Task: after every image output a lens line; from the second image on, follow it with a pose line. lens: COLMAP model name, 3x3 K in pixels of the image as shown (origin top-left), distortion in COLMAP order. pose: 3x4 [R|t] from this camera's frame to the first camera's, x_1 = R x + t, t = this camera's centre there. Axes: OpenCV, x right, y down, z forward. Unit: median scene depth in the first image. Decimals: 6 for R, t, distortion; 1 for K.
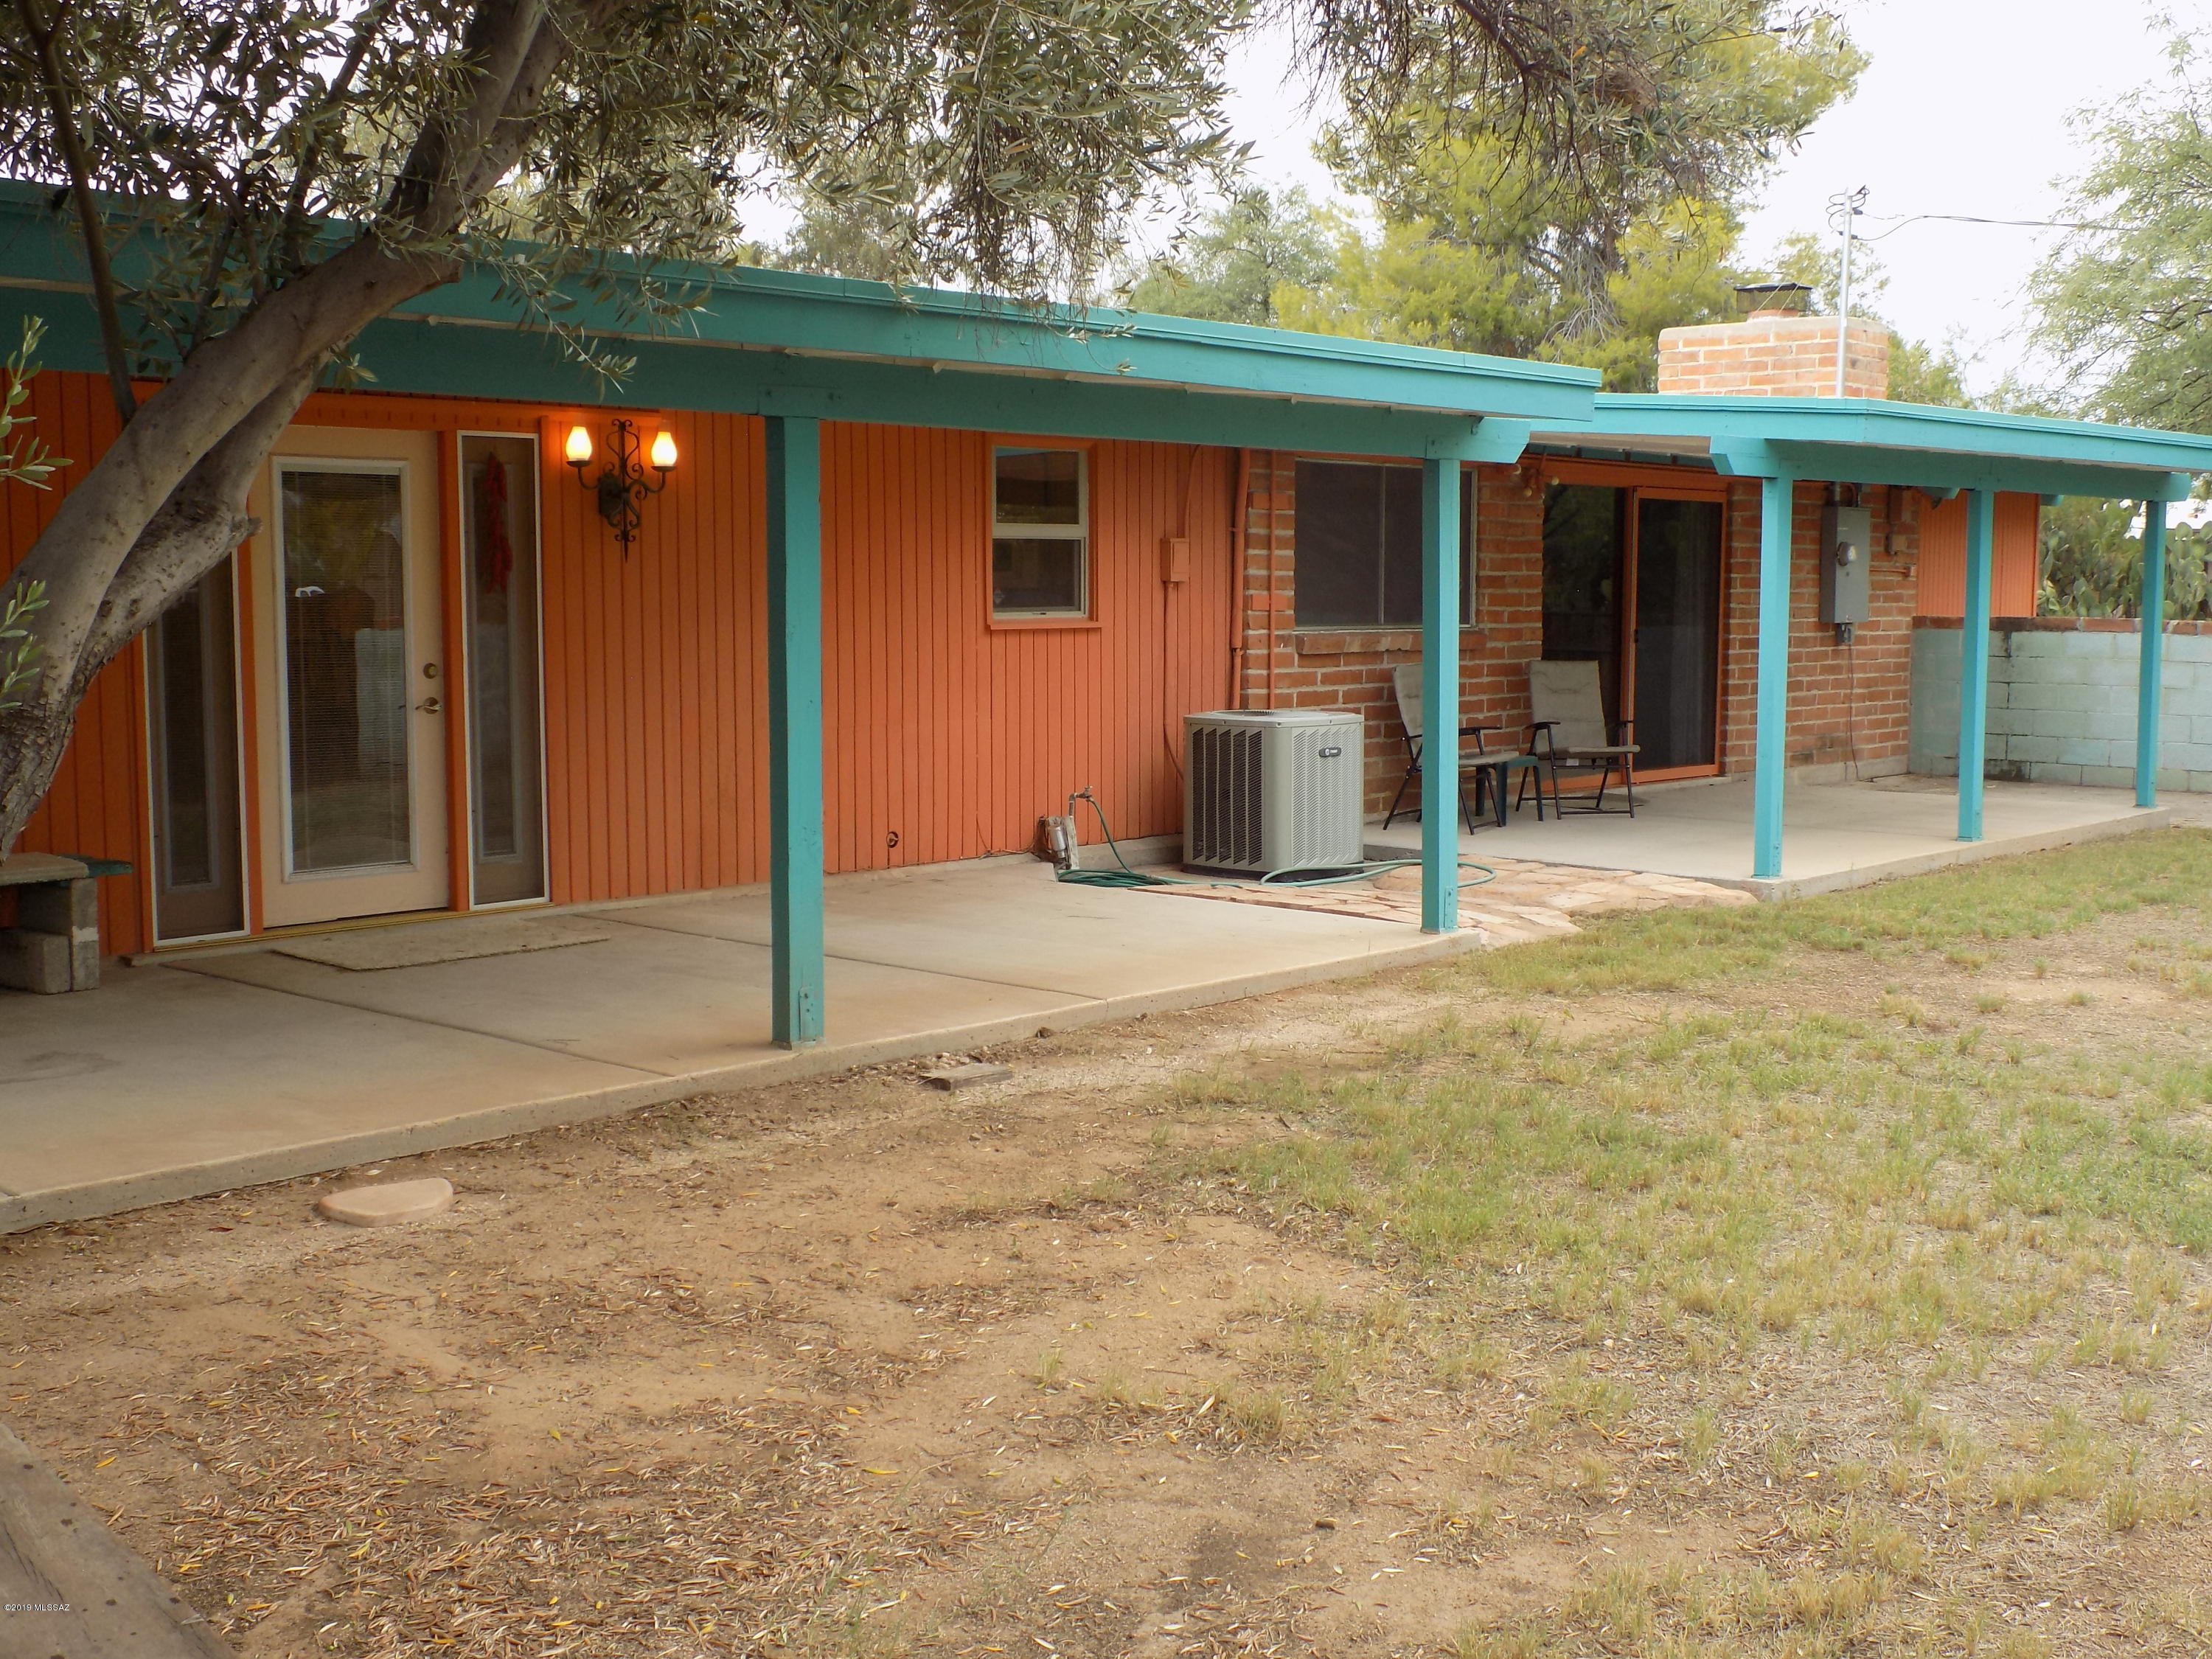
lens RADIAL K [[2529.8, 0, 1106.0], [0, 2529.8, 829.5], [0, 0, 1]] dist [-0.017140, -0.016673]
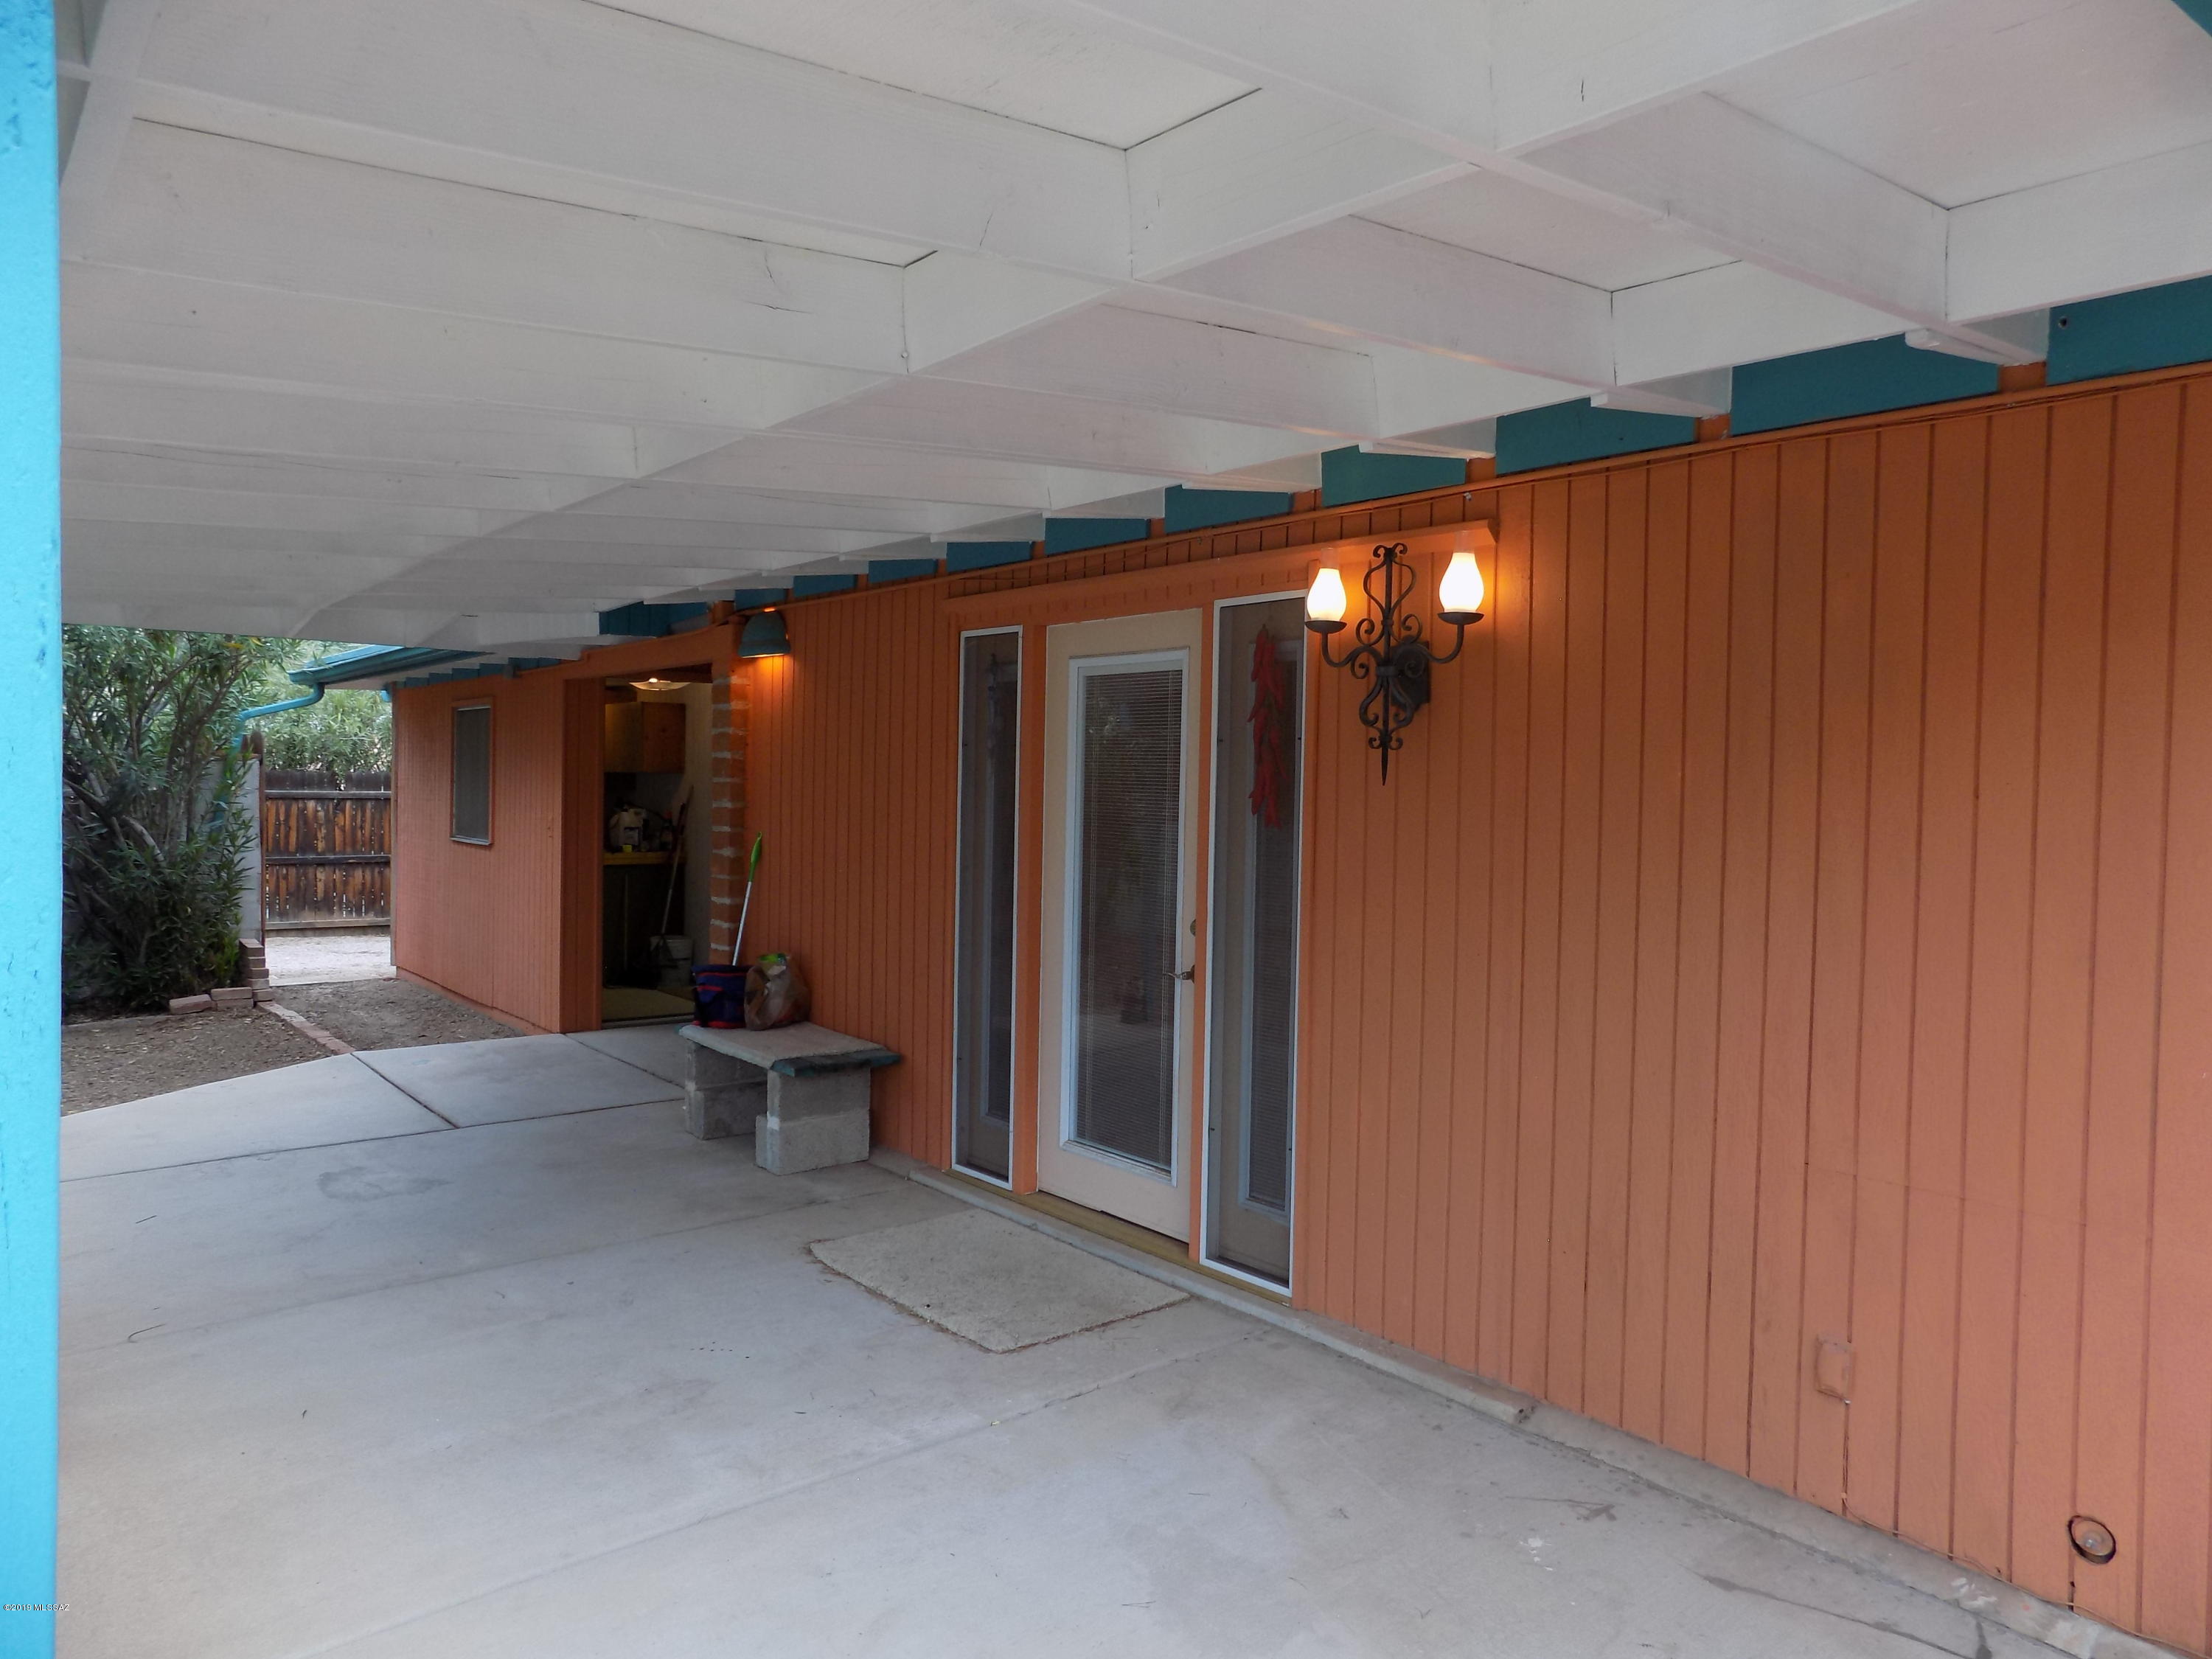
lens RADIAL K [[1498.7, 0, 1106.0], [0, 1498.7, 829.5], [0, 0, 1]] dist [-0.038931, -0.001038]
pose [[-0.146374, 0.029999, -0.988774, 0.169816], [-0.114974, 0.992250, 0.047125, -0.108109], [0.982525, 0.120581, -0.141791, 1.022205]]
